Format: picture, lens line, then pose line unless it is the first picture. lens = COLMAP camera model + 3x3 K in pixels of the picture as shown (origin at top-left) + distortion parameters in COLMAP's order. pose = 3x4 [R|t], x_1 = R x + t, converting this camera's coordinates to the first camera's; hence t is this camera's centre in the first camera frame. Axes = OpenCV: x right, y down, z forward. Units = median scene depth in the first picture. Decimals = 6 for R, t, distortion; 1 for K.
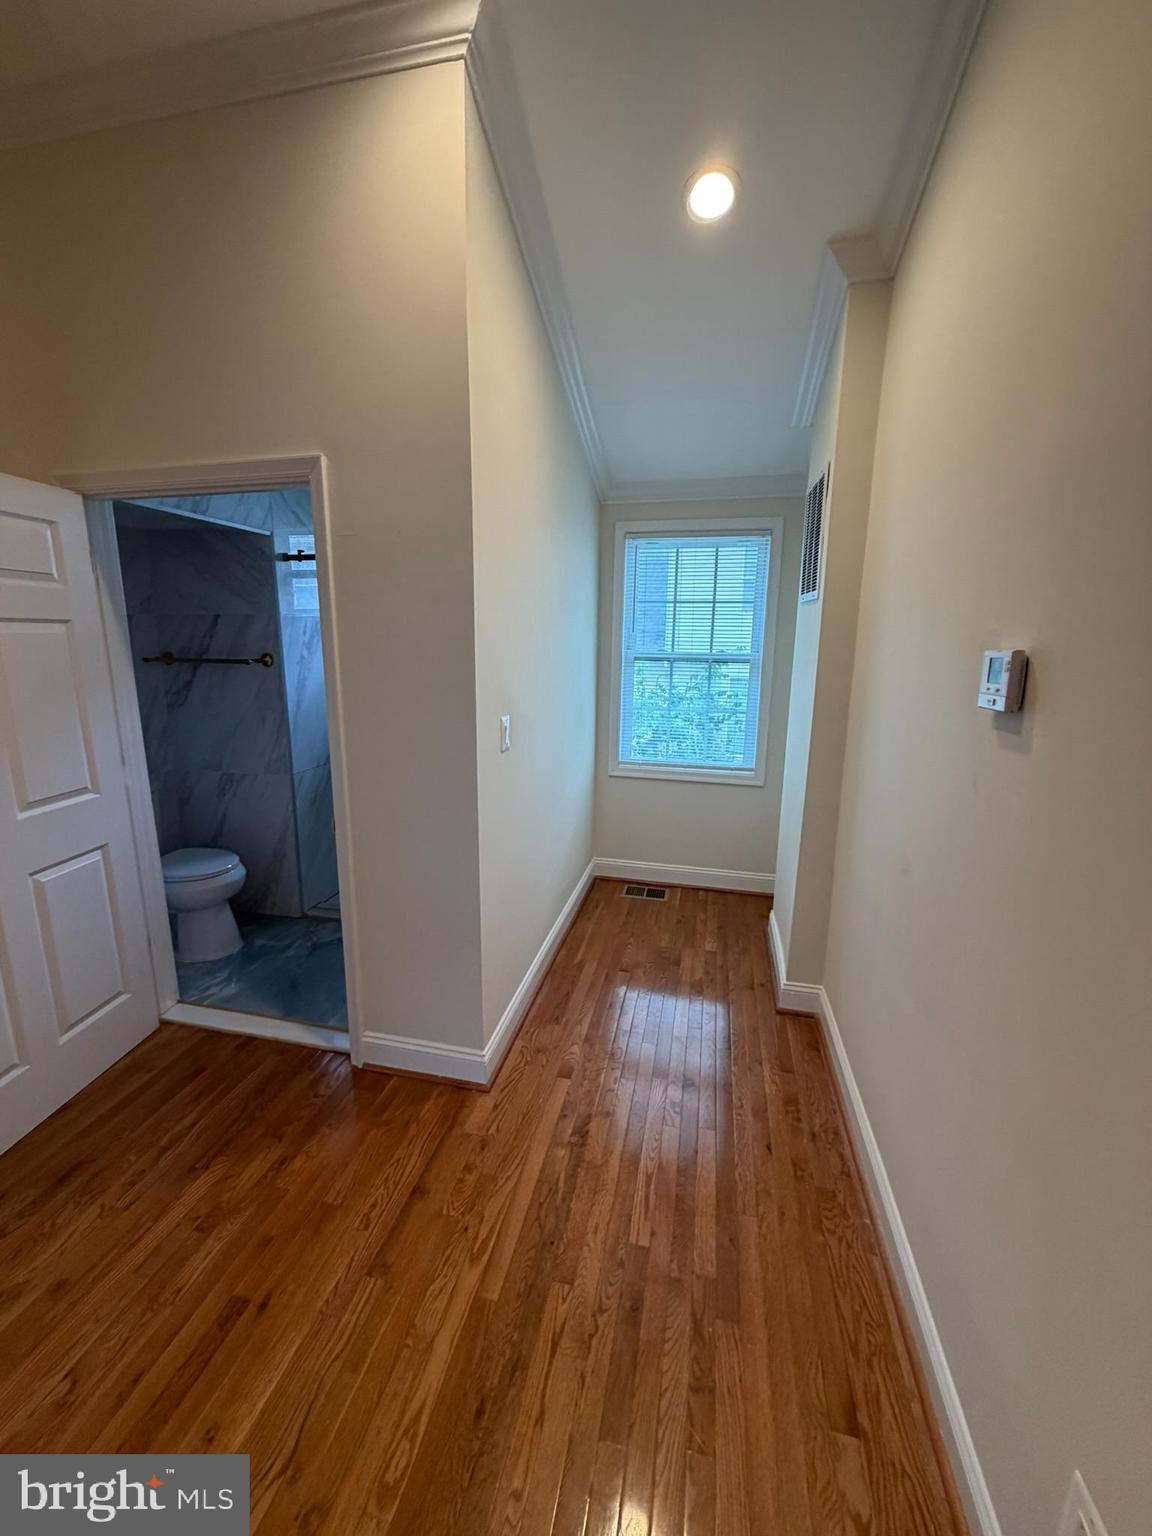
lens RADIAL K [[613.2, 0, 565.8], [0, 613.2, 771.9], [0, 0, 1]] dist [0.001329, -0.000314]
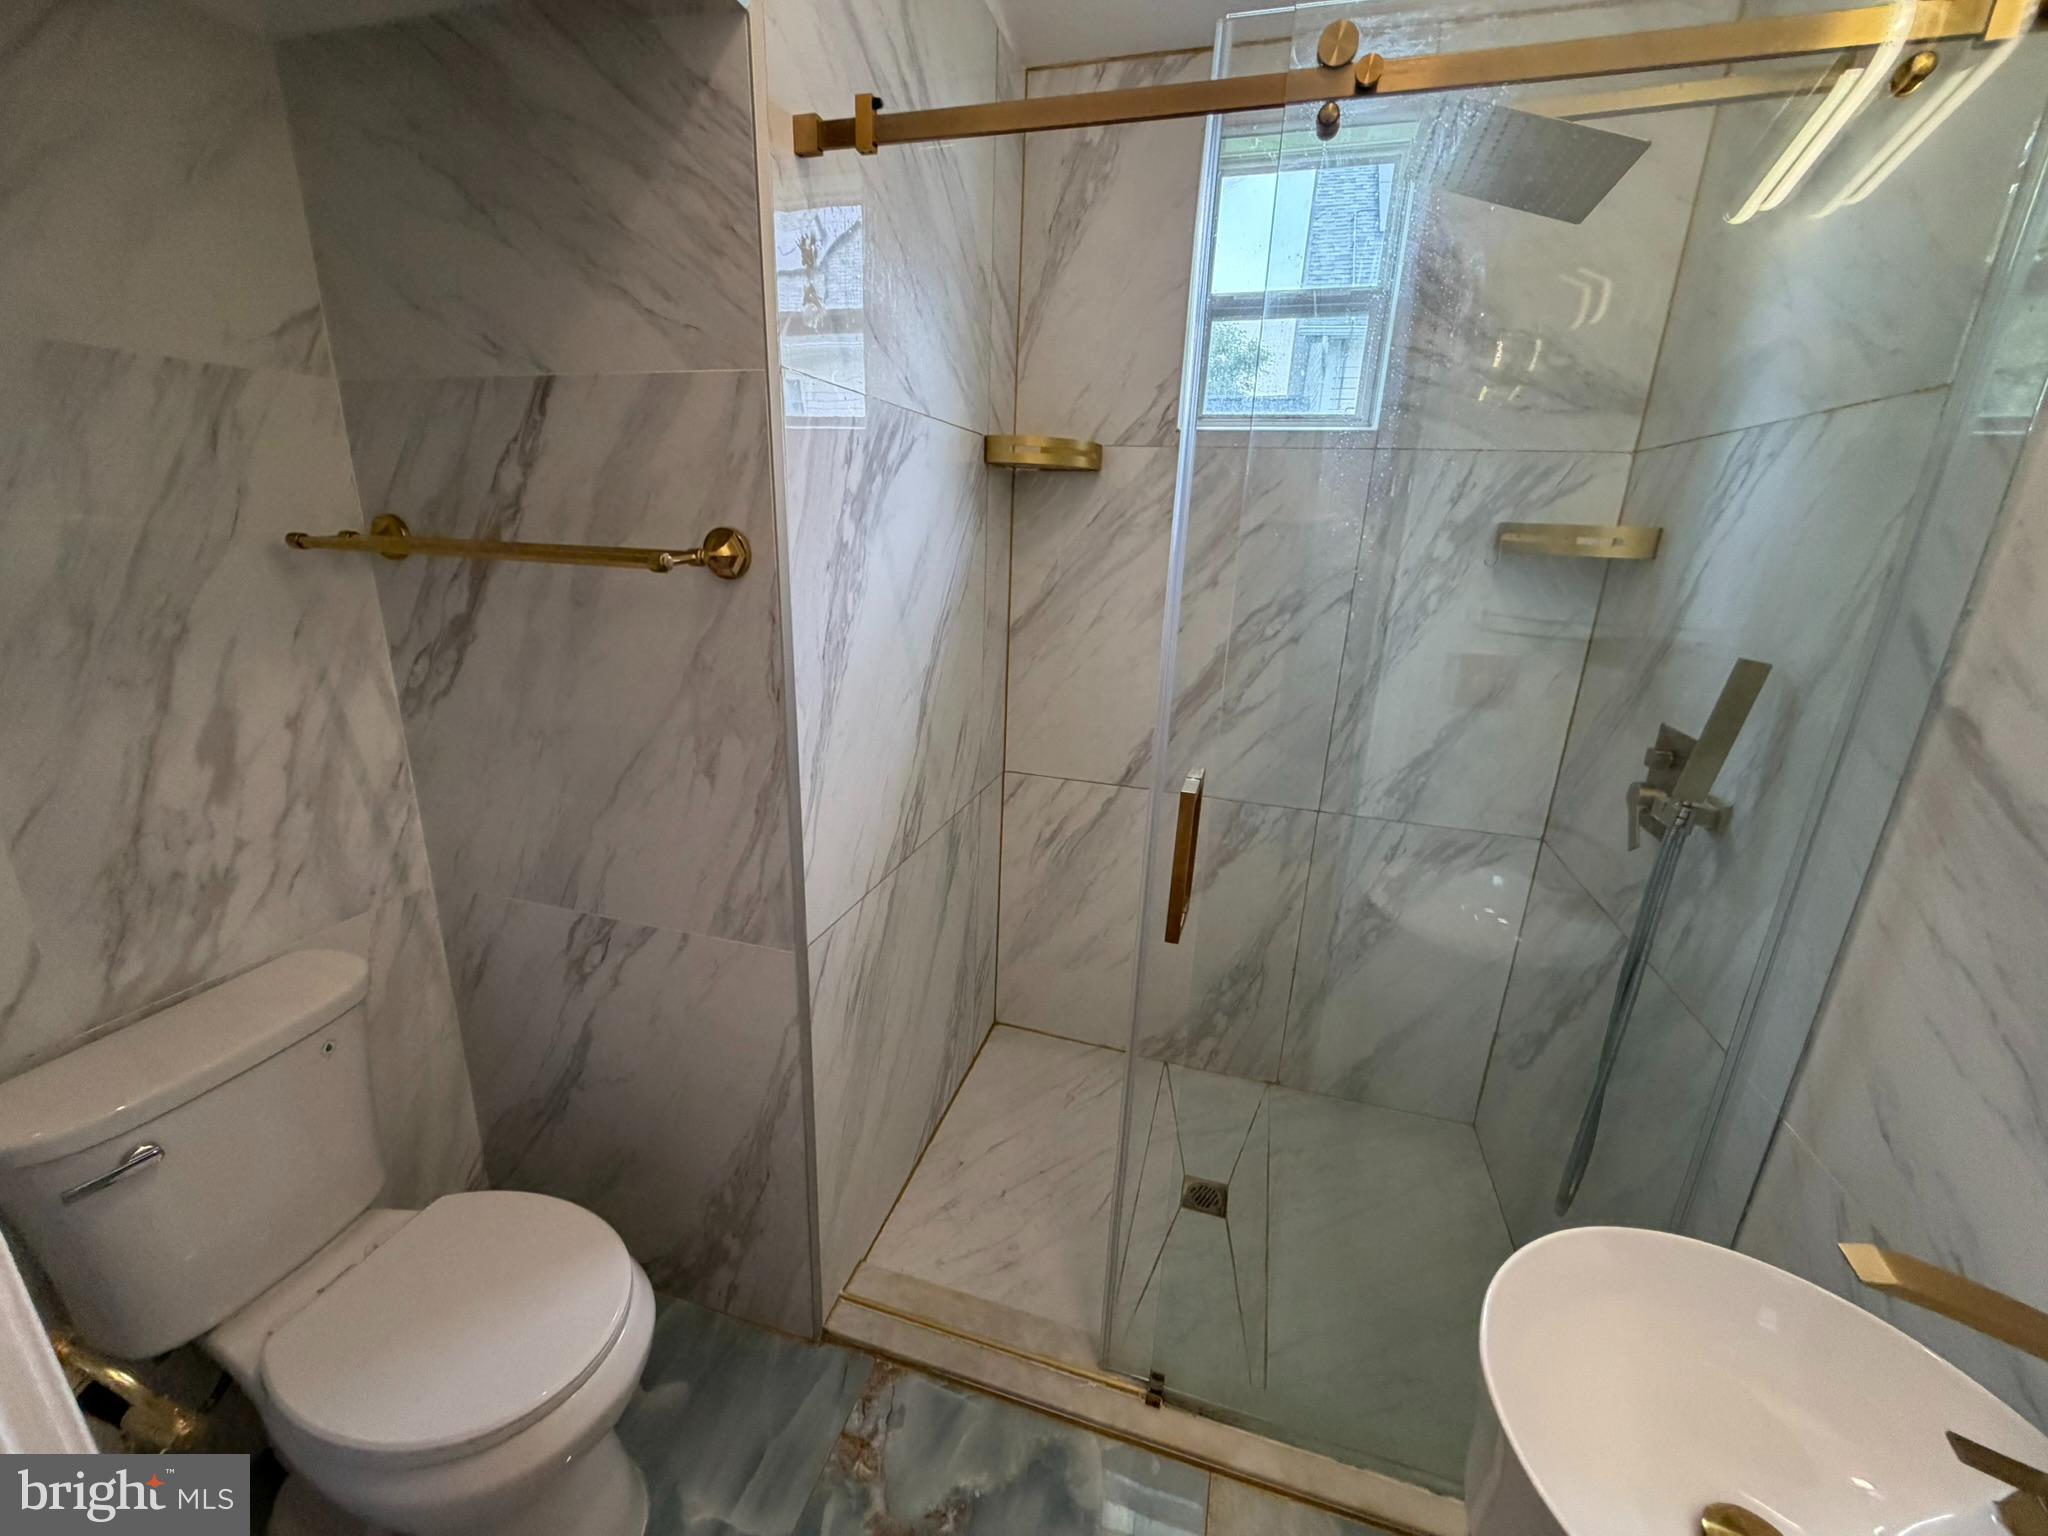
lens RADIAL K [[817.6, 0, 1018.3], [0, 817.6, 768.5], [0, 0, 1]] dist [0.001329, -0.000314]
pose [[0.997723, 0.042826, -0.052103, -0.324922], [-0.037858, 0.994960, 0.092850, -0.122628], [0.055817, -0.090667, 0.994316, 0.619167]]
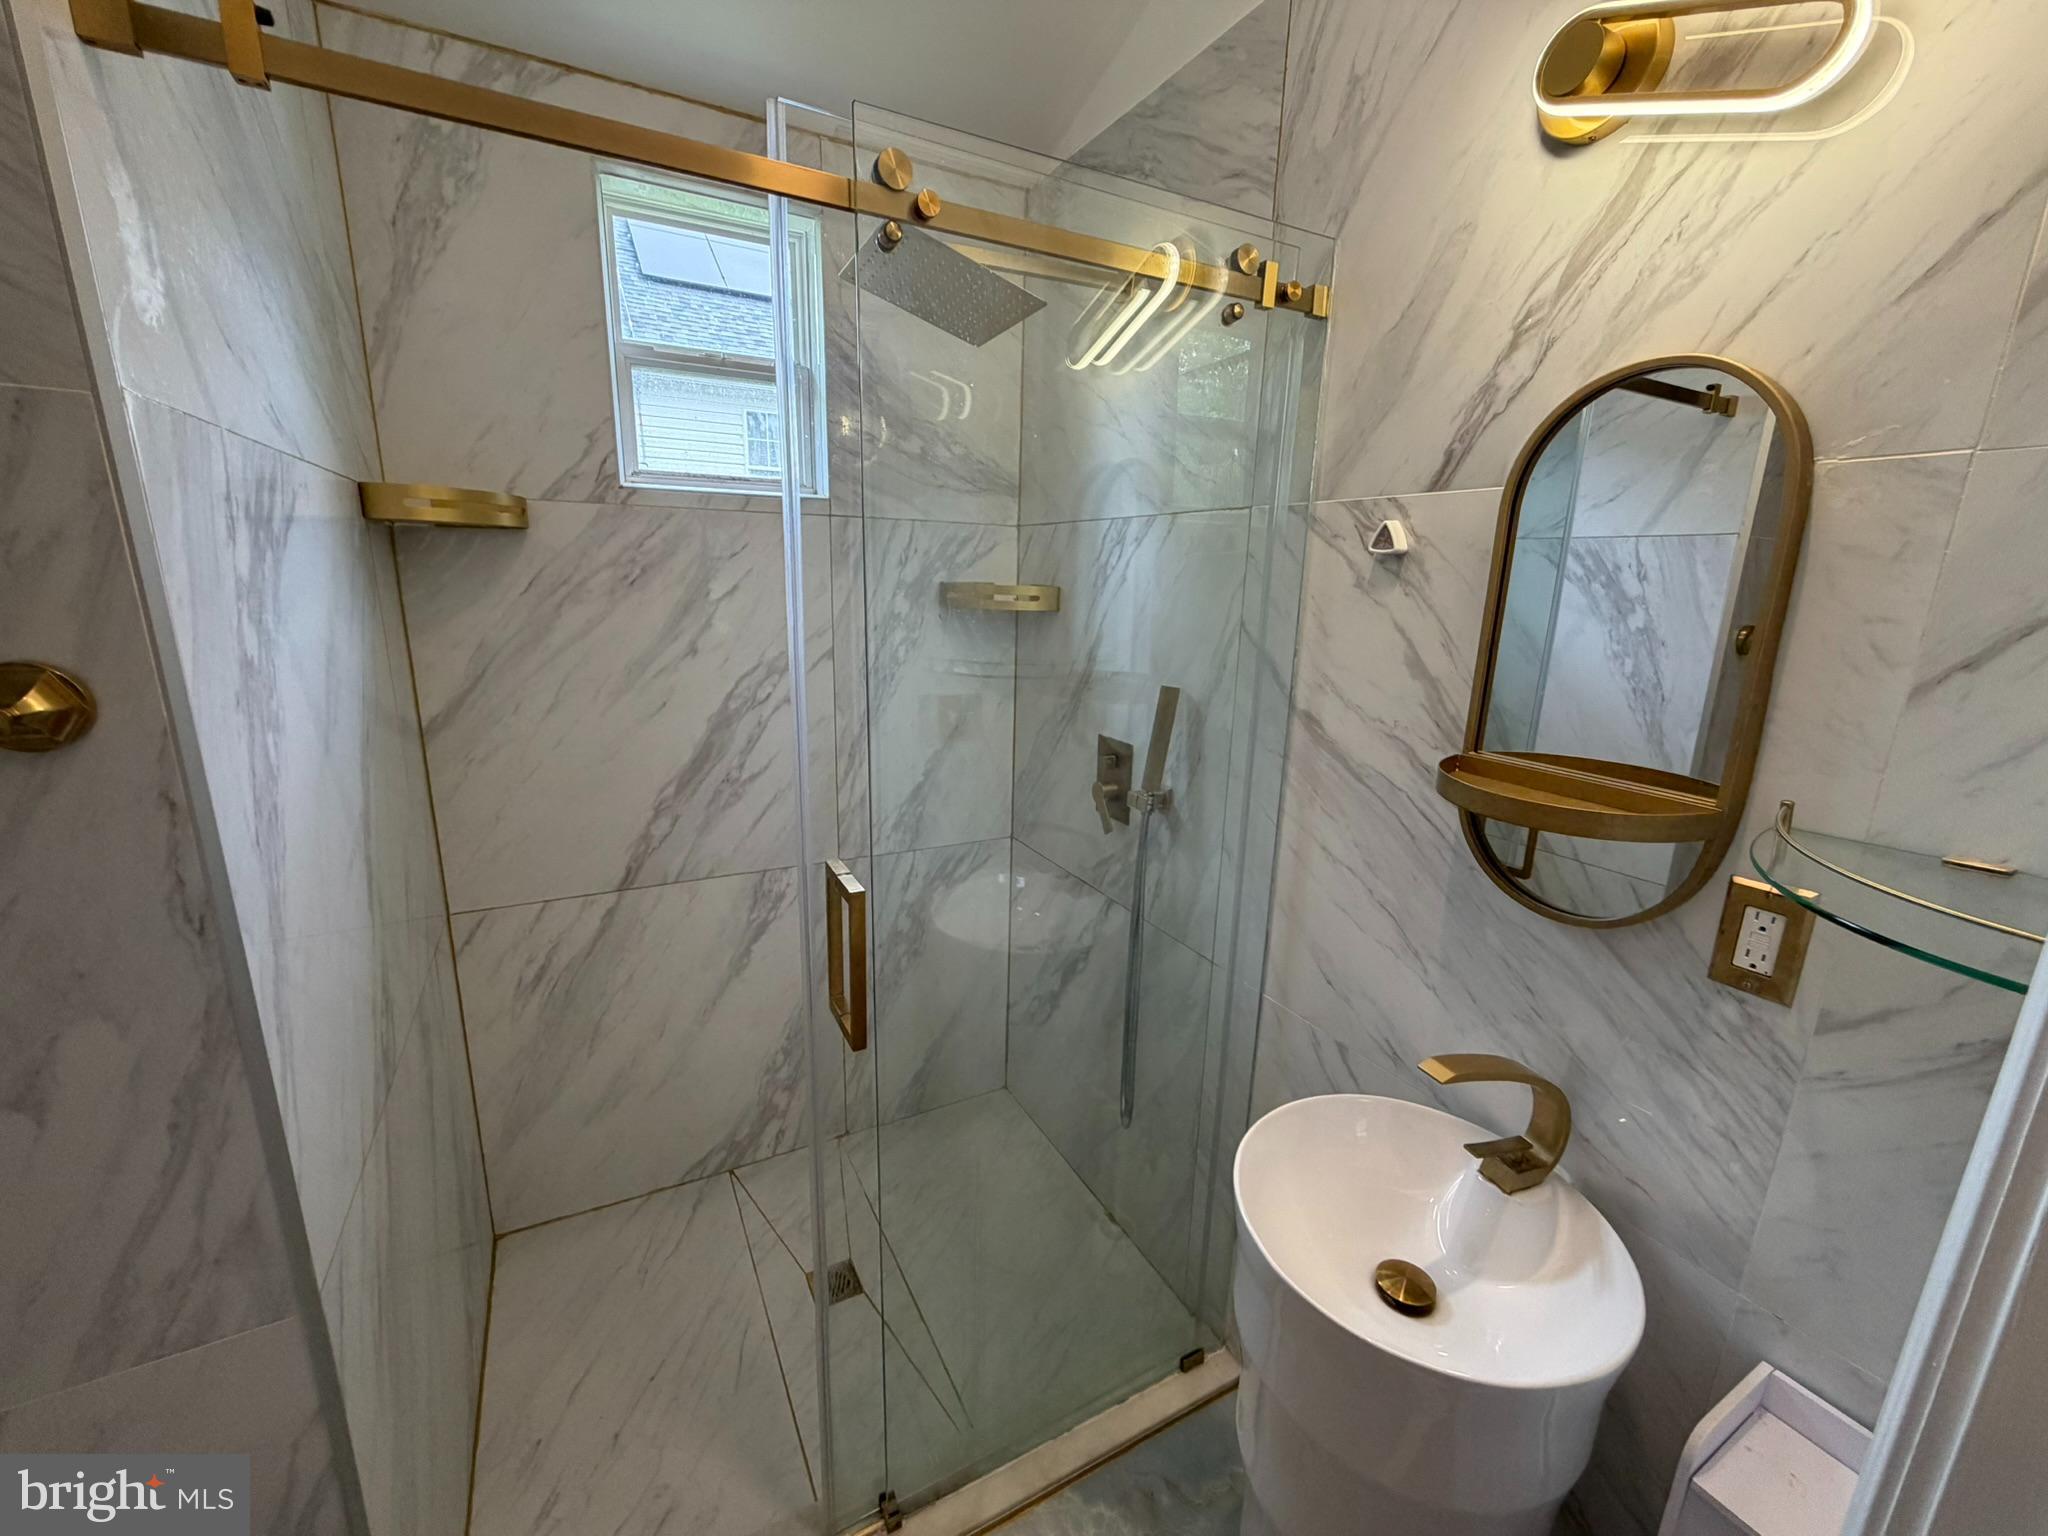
lens RADIAL K [[817.6, 0, 1014.9], [0, 817.6, 767.6], [0, 0, 1]] dist [0.001329, -0.000314]
pose [[0.754425, -0.145874, 0.639972, -0.420679], [0.117087, 0.989263, 0.087465, -0.152188], [-0.645859, 0.008947, 0.763404, 0.670481]]
